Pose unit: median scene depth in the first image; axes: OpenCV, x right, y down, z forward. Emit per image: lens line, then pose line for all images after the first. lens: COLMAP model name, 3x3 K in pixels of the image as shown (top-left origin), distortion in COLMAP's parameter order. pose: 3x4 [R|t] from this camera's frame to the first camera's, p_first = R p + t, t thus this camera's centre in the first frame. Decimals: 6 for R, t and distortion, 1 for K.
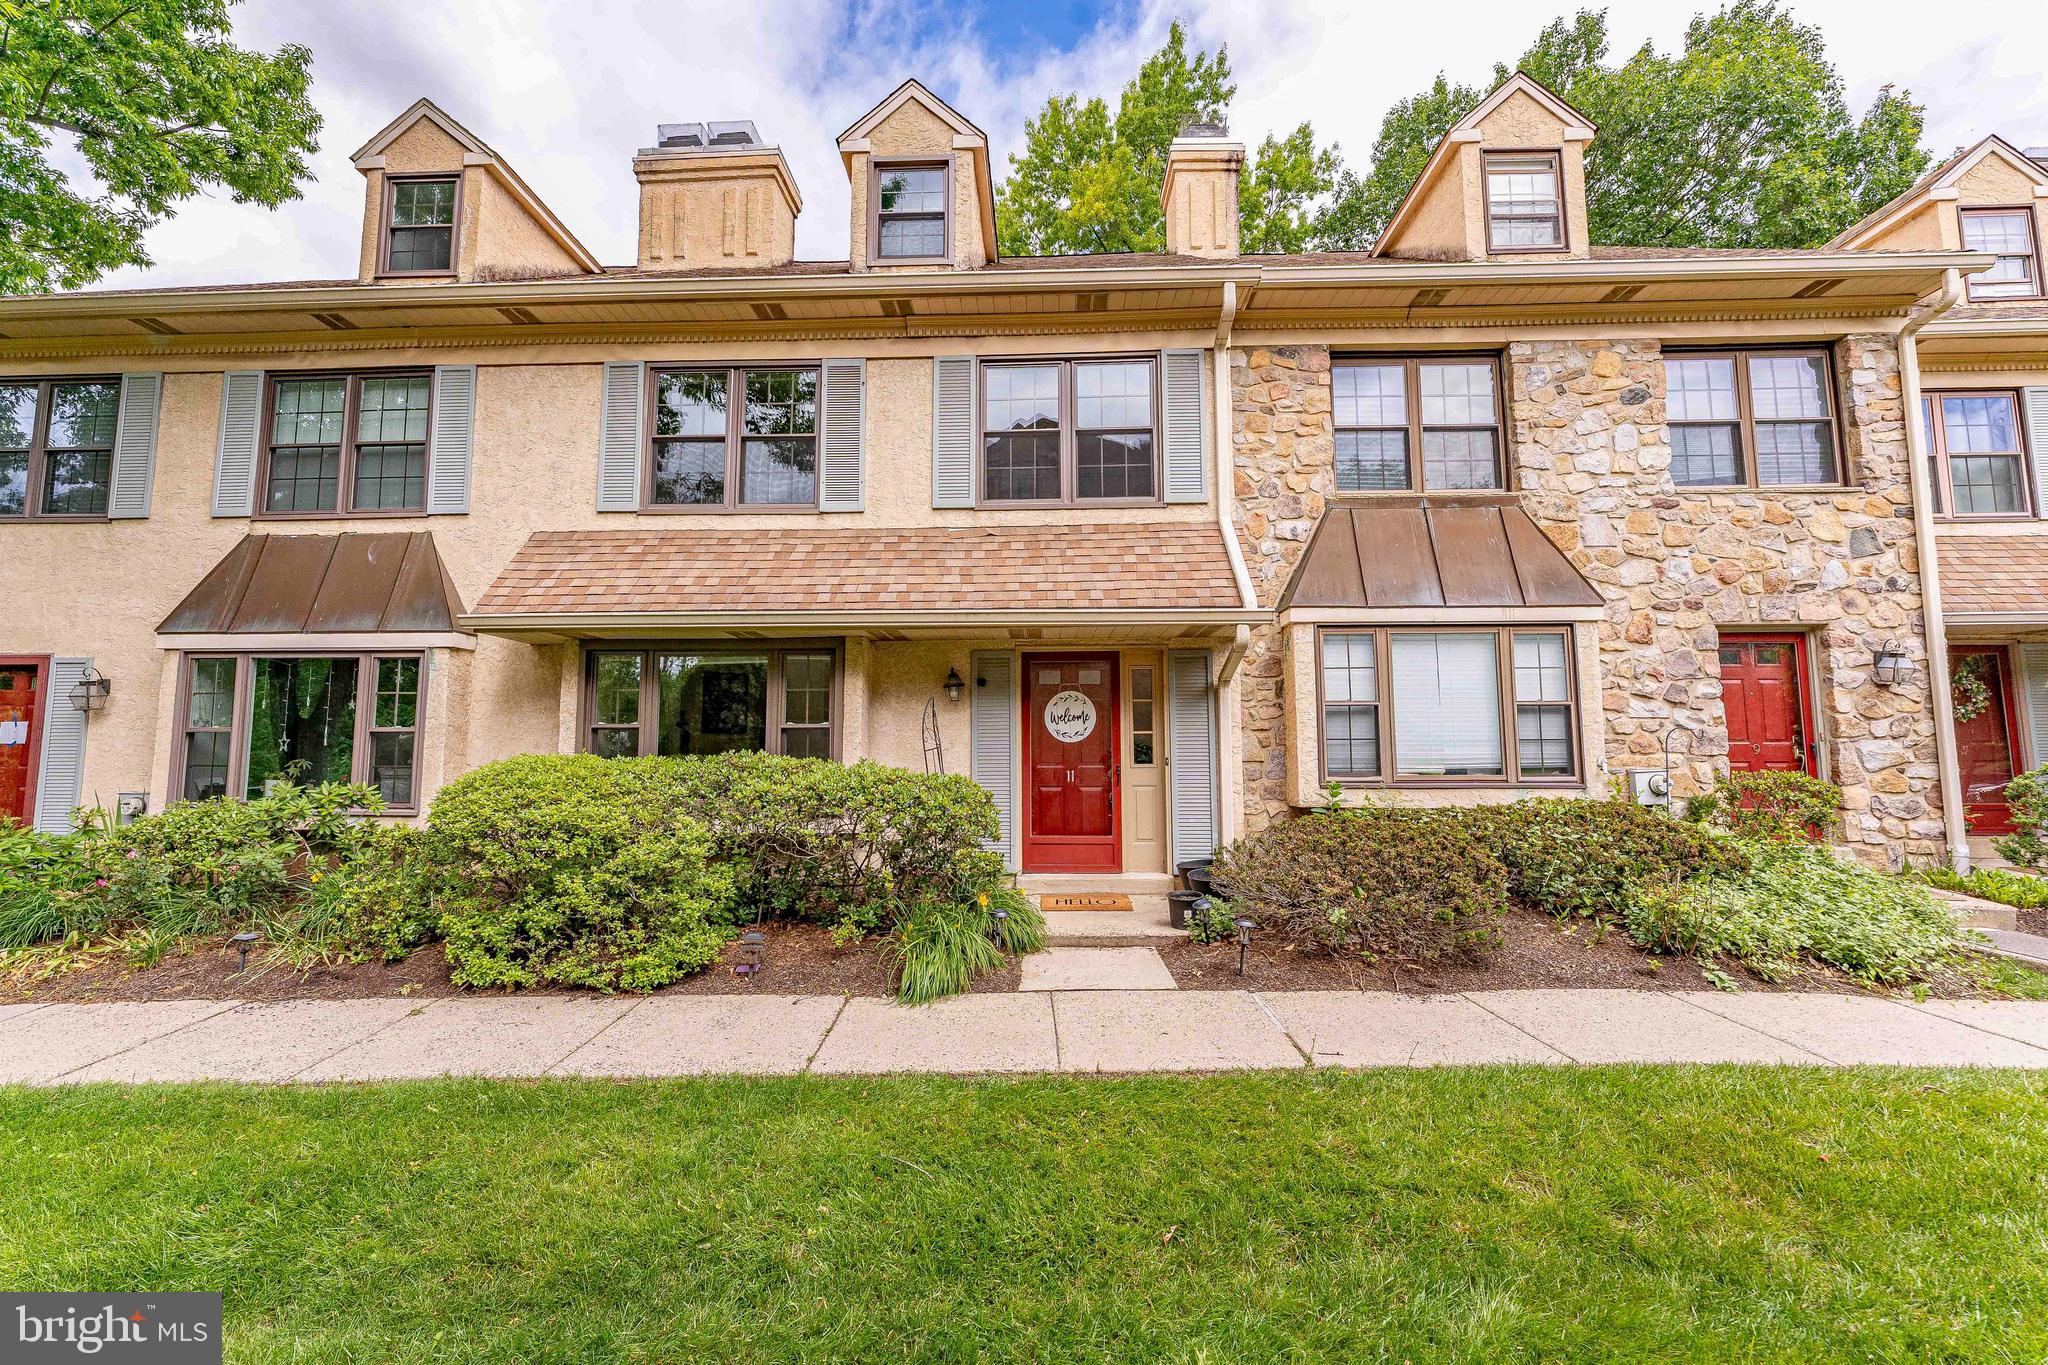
lens RADIAL K [[825.3, 0, 1021.2], [0, 825.3, 677.2], [0, 0, 1]] dist [-0.002069, -0.000577]
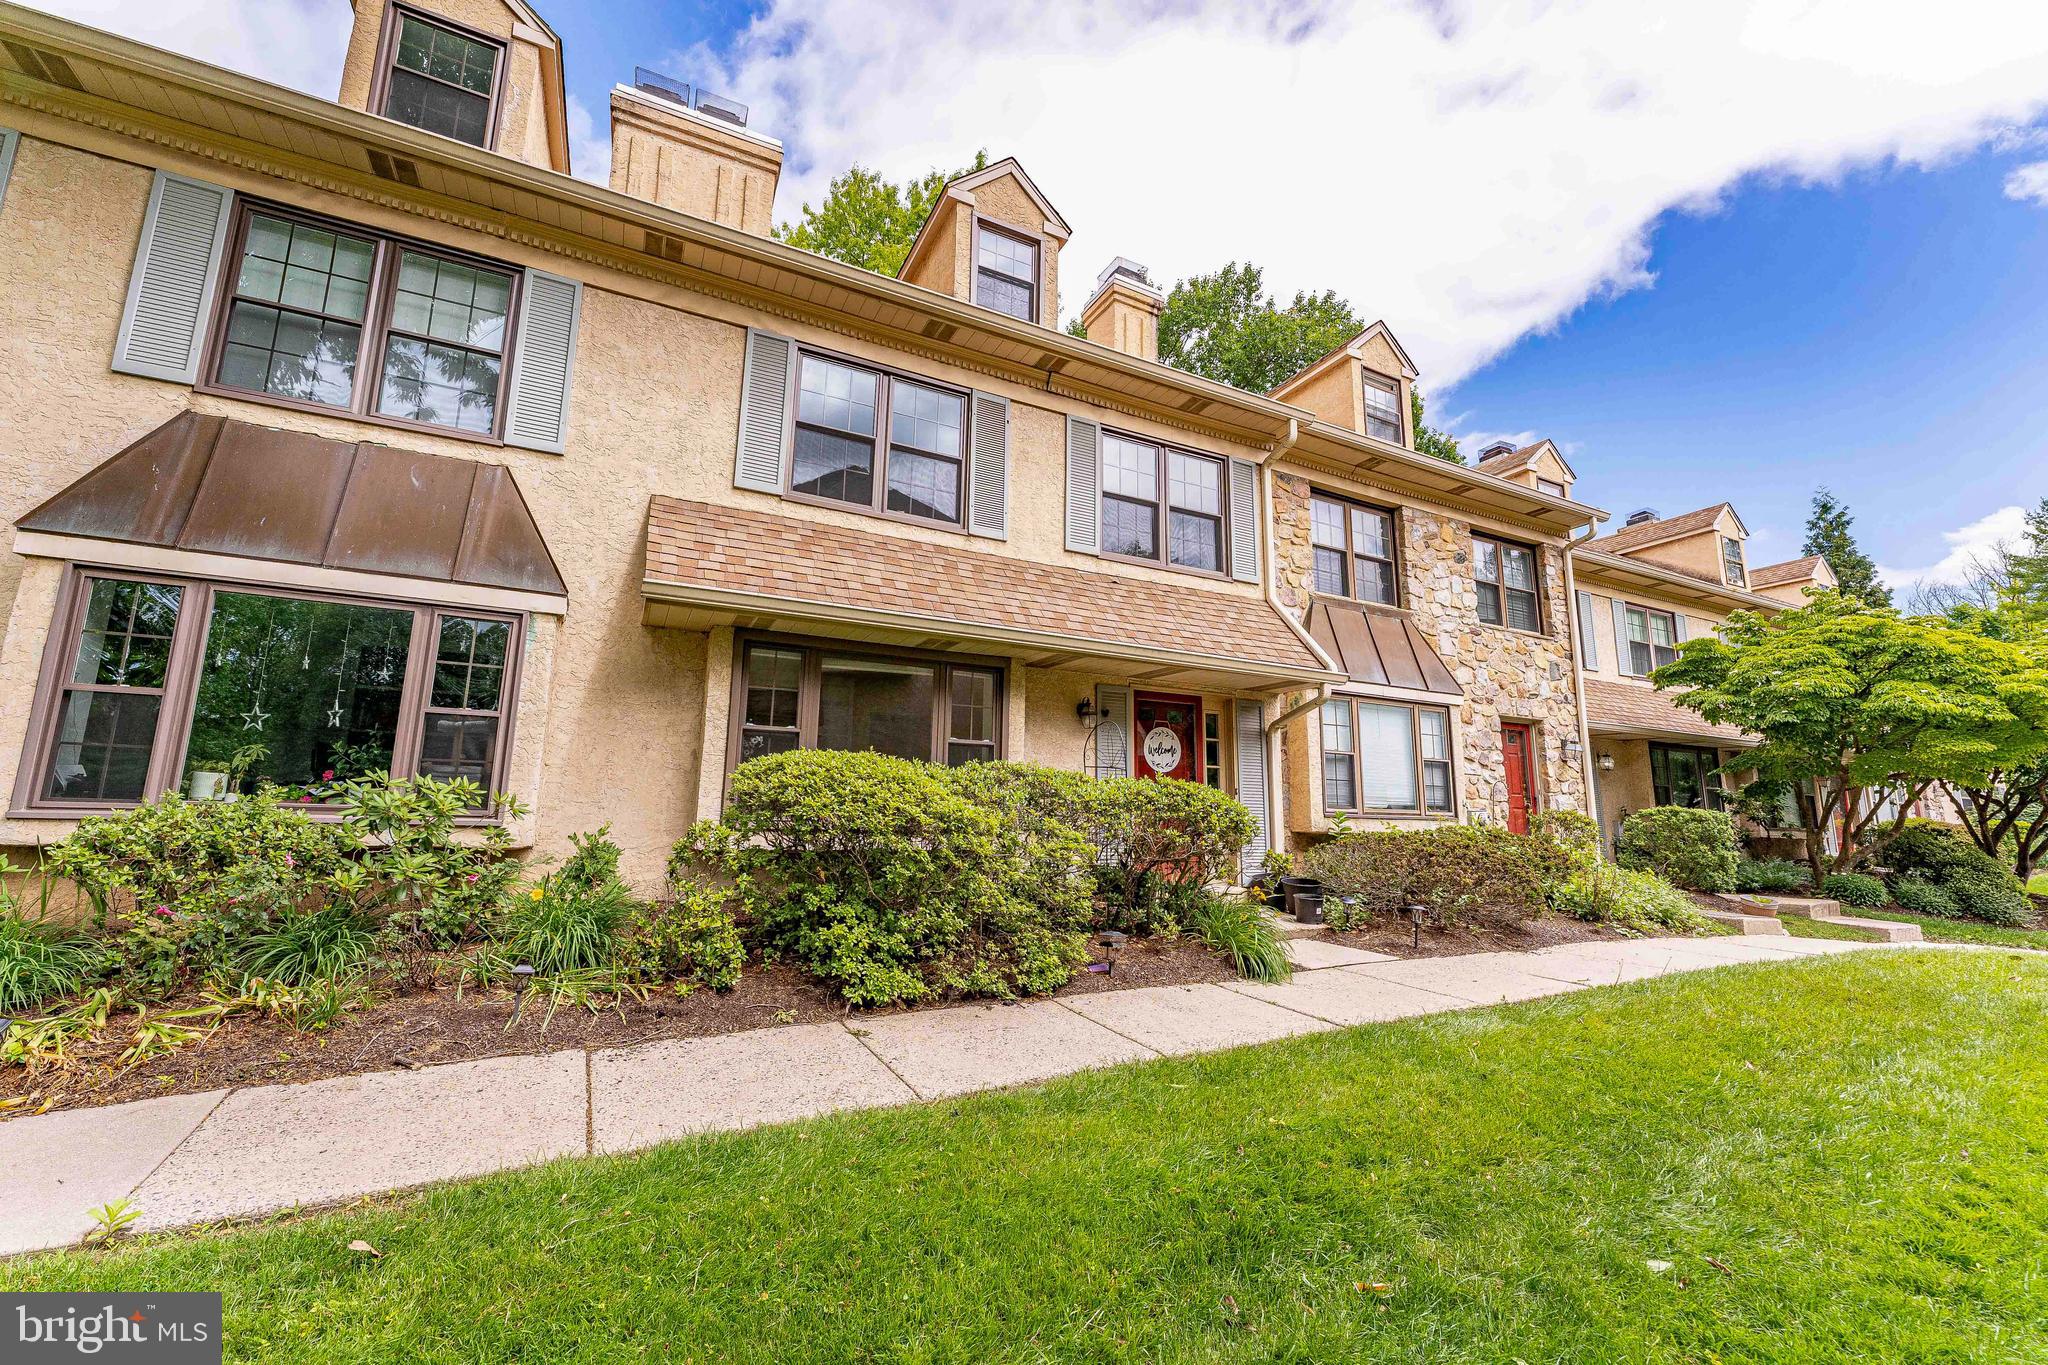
lens RADIAL K [[825.3, 0, 978.5], [0, 825.3, 682.7], [0, 0, 1]] dist [-0.002069, -0.000577]
pose [[0.879691, 0.099298, 0.465063, -0.704720], [-0.065524, 0.993938, -0.088278, 0.072971], [-0.471010, 0.047185, 0.880865, 0.108610]]
